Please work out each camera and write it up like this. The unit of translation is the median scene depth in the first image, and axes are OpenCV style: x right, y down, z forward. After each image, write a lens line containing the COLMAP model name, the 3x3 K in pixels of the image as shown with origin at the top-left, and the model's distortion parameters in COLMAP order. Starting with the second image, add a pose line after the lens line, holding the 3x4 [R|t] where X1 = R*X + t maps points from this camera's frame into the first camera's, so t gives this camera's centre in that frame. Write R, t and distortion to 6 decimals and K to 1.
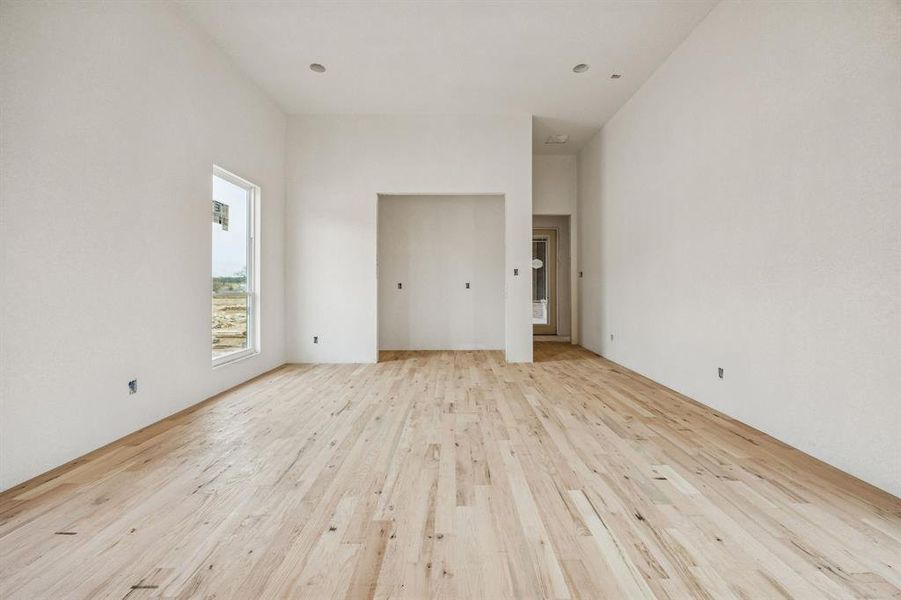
lens RADIAL K [[344.8, 0, 455.3], [0, 344.8, 296.2], [0, 0, 1]] dist [-0.000501, -0.000235]
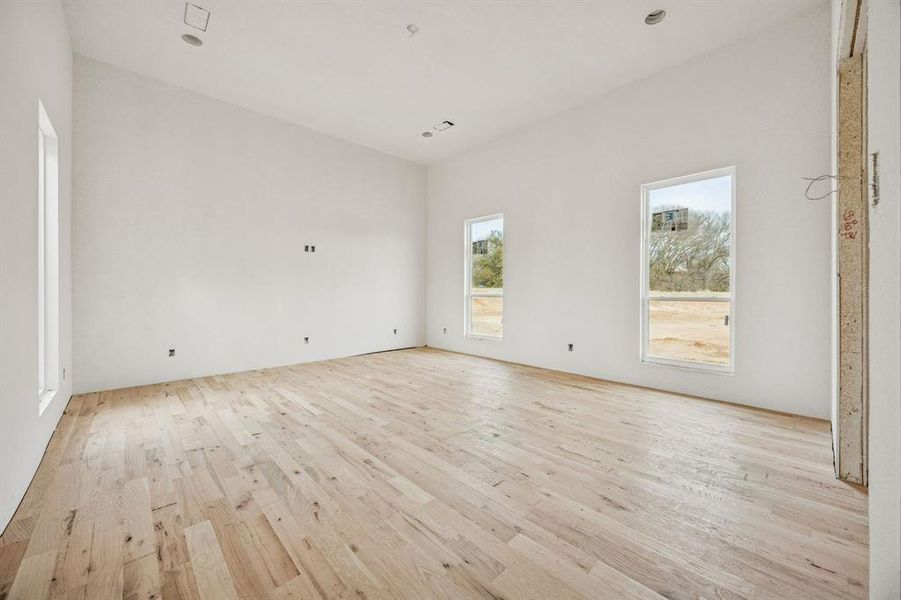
lens RADIAL K [[344.8, 0, 455.3], [0, 344.8, 296.2], [0, 0, 1]] dist [-0.000501, -0.000235]
pose [[-0.725533, 0.011573, -0.688090, 0.873045], [-0.021493, 0.998990, 0.039464, -0.069247], [0.687852, 0.043422, -0.724551, 2.276050]]
